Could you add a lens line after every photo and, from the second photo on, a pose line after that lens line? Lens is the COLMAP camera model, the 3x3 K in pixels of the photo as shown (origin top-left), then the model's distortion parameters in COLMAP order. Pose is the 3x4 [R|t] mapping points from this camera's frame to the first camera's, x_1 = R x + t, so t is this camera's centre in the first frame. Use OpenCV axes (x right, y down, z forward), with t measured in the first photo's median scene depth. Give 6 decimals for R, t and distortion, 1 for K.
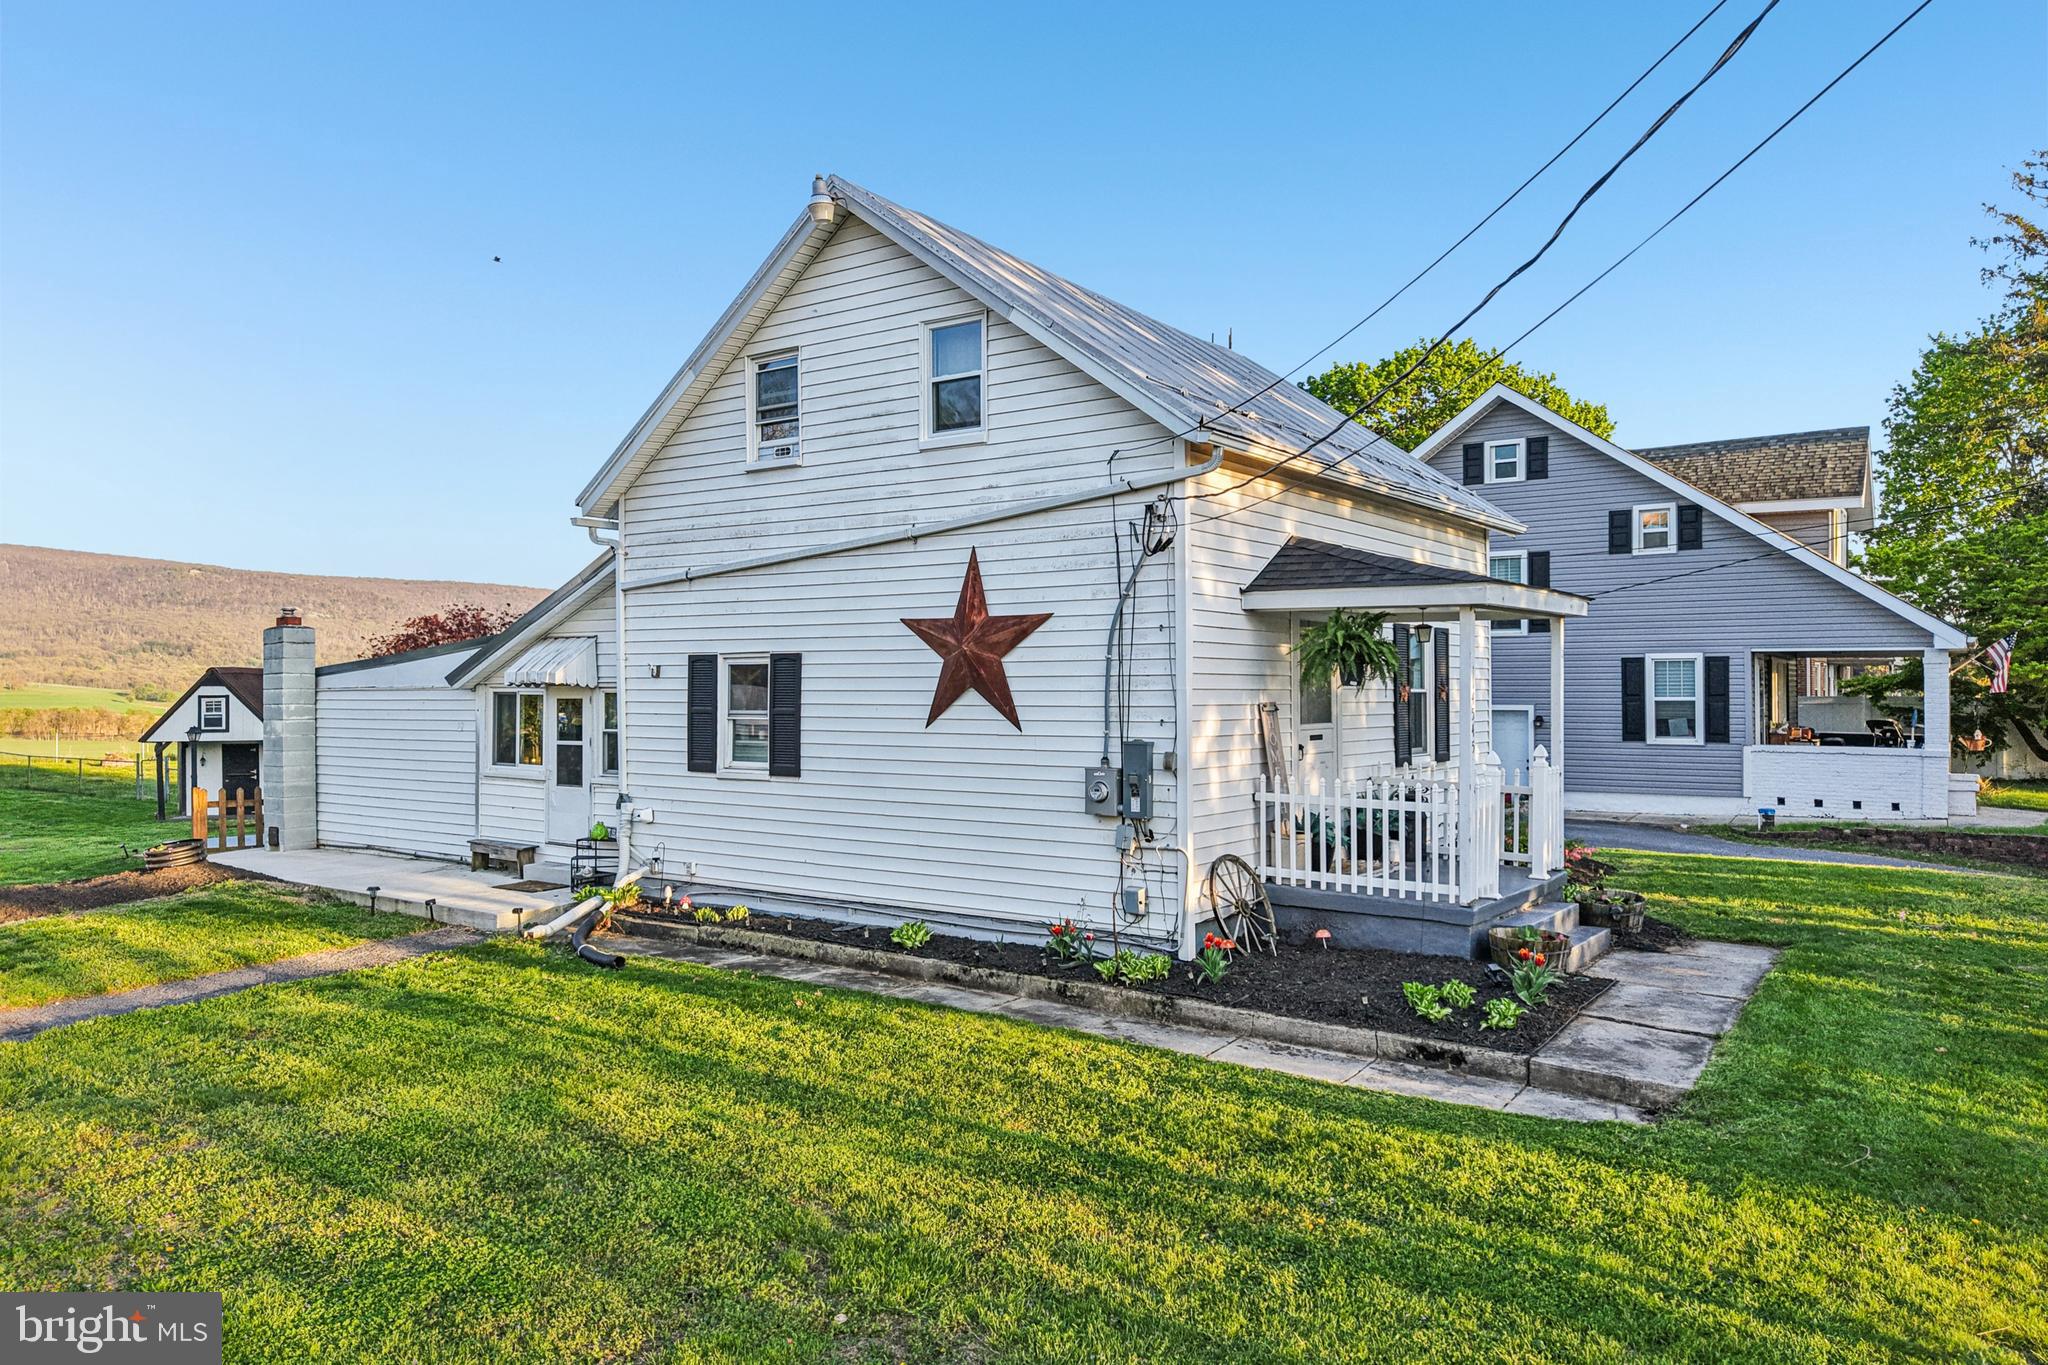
lens RADIAL K [[1353.9, 0, 1041.0], [0, 1353.9, 677.9], [0, 0, 1]] dist [0.066512, -0.089339]
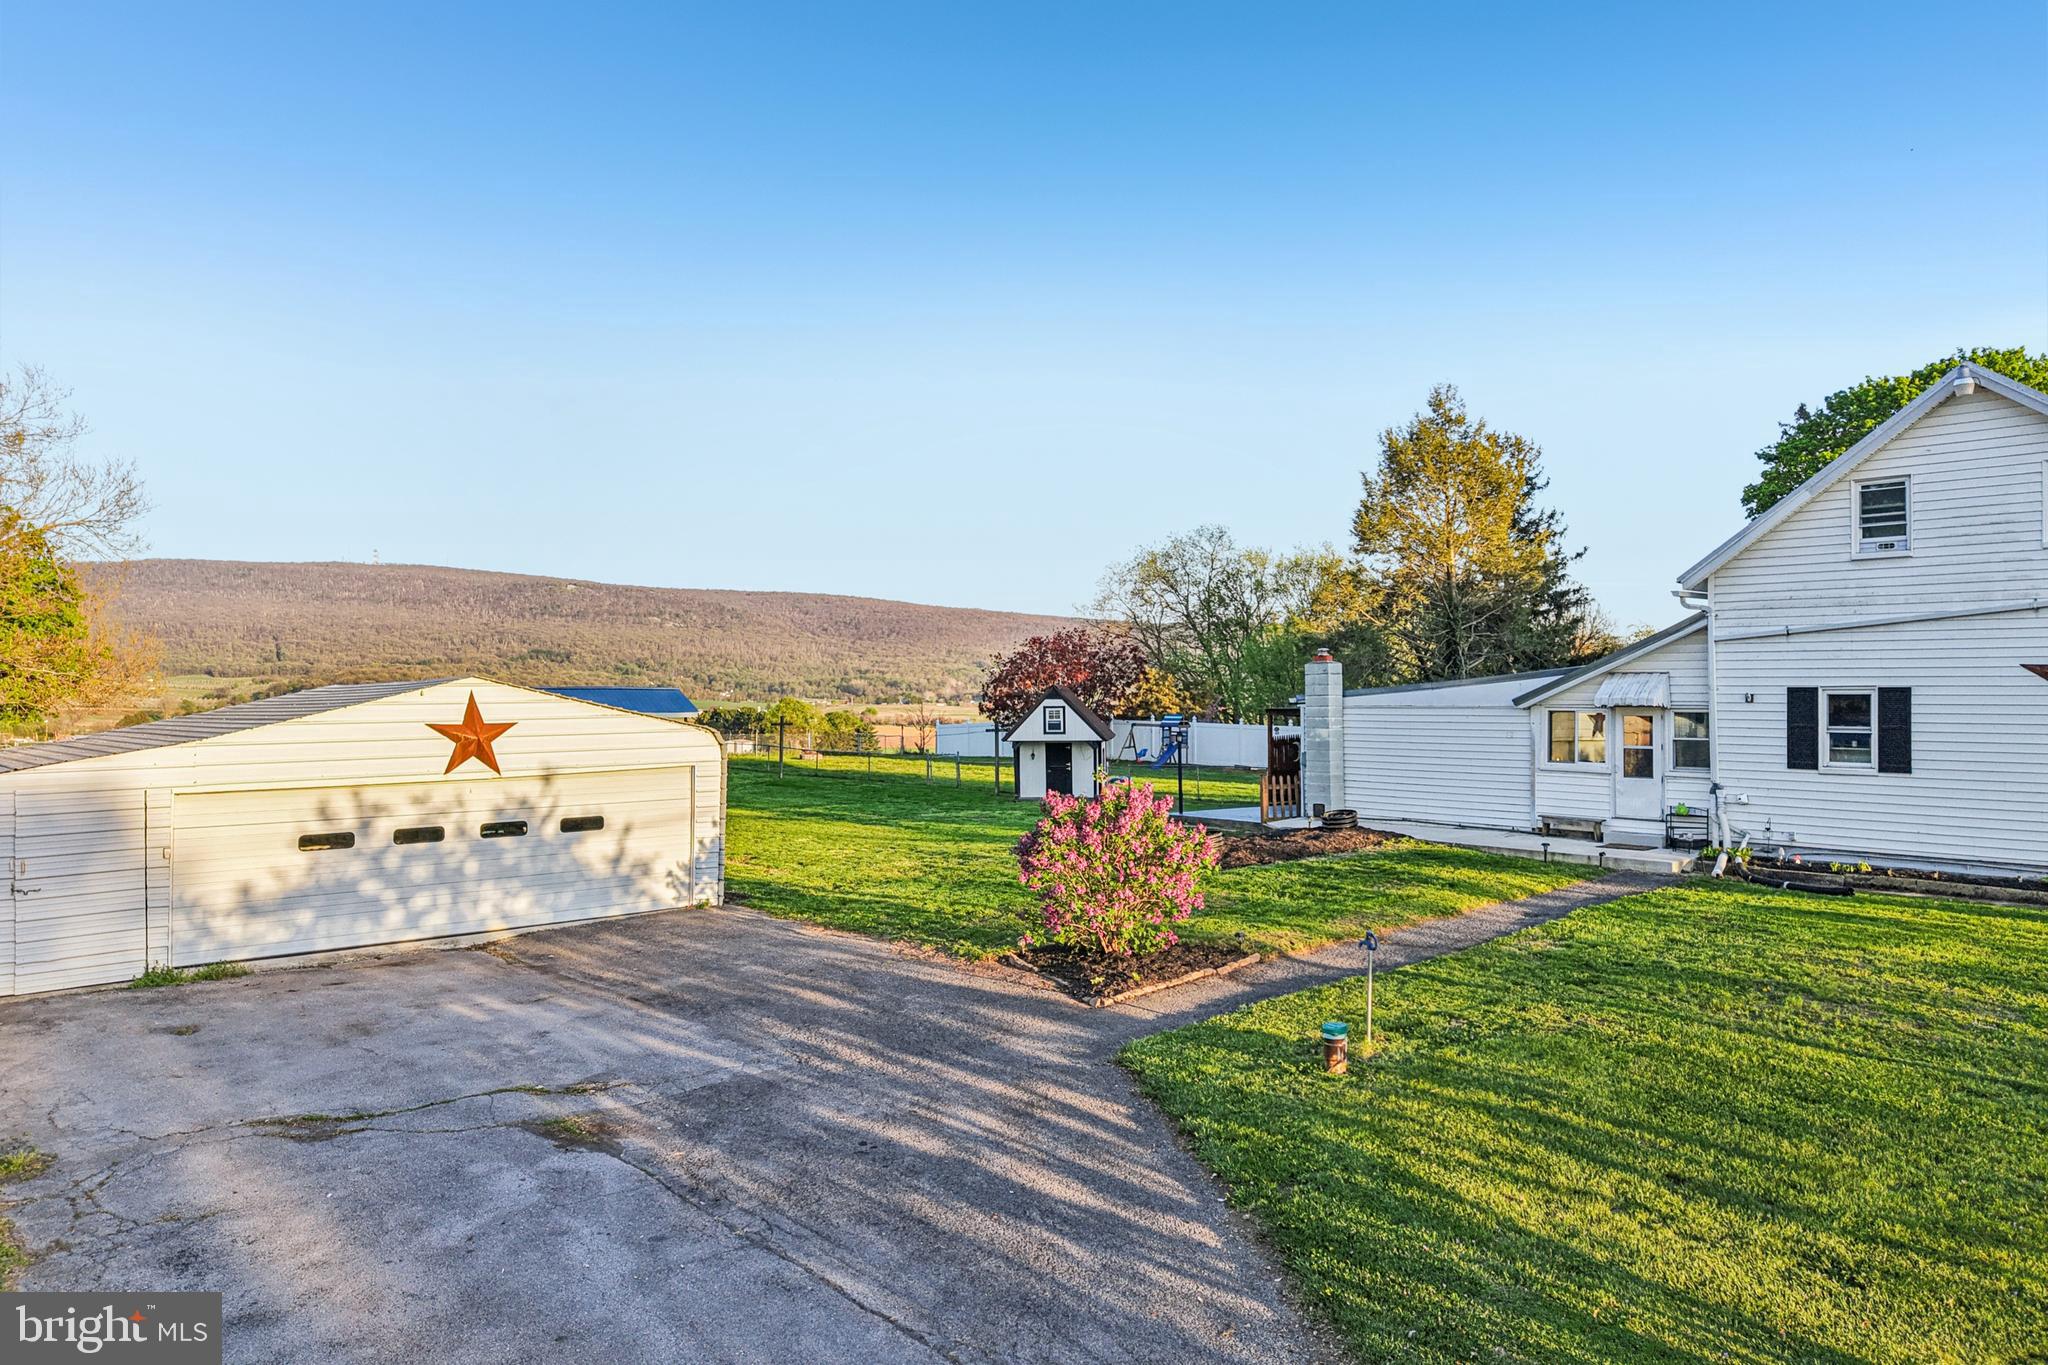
lens RADIAL K [[1353.9, 0, 1041.0], [0, 1353.9, 677.9], [0, 0, 1]] dist [0.066512, -0.089339]
pose [[0.976440, -0.002169, -0.215777, -0.751906], [0.001759, 0.999996, -0.002092, -0.026209], [0.215781, 0.001664, 0.976440, -0.604169]]
